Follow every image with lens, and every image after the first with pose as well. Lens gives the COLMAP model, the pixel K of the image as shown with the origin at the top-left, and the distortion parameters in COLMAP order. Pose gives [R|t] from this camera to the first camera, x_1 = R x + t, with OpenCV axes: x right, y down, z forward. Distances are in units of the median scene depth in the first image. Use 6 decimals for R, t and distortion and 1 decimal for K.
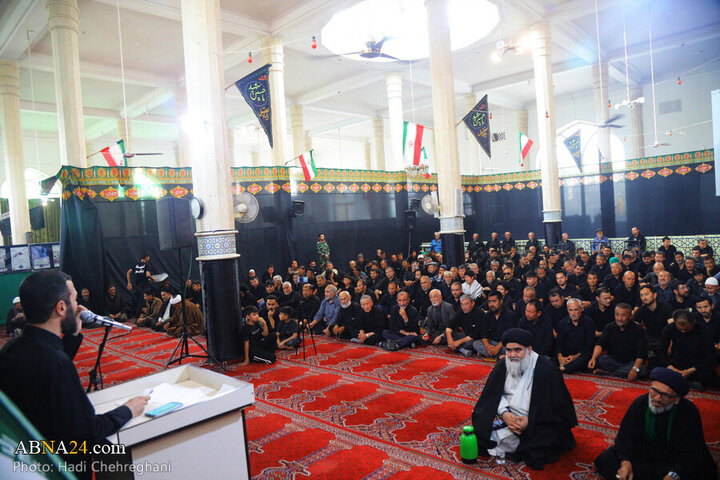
lens RADIAL K [[471.0, 0, 389.0], [0, 471.0, 241.6], [0, 0, 1]] dist [-0.132337, 0.082764]
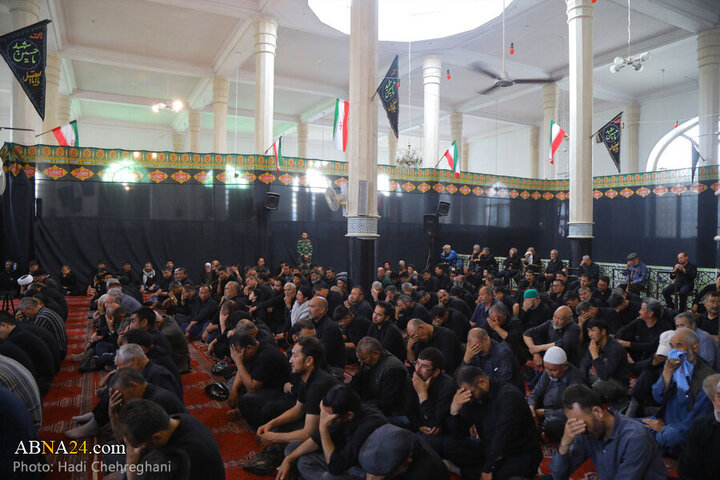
lens RADIAL K [[471.0, 0, 389.0], [0, 471.0, 241.6], [0, 0, 1]] dist [-0.132337, 0.082764]
pose [[0.945305, 0.084664, -0.315008, 0.299258], [-0.086565, 0.996214, 0.007978, -0.015983], [0.314491, 0.019727, 0.949055, 0.193461]]
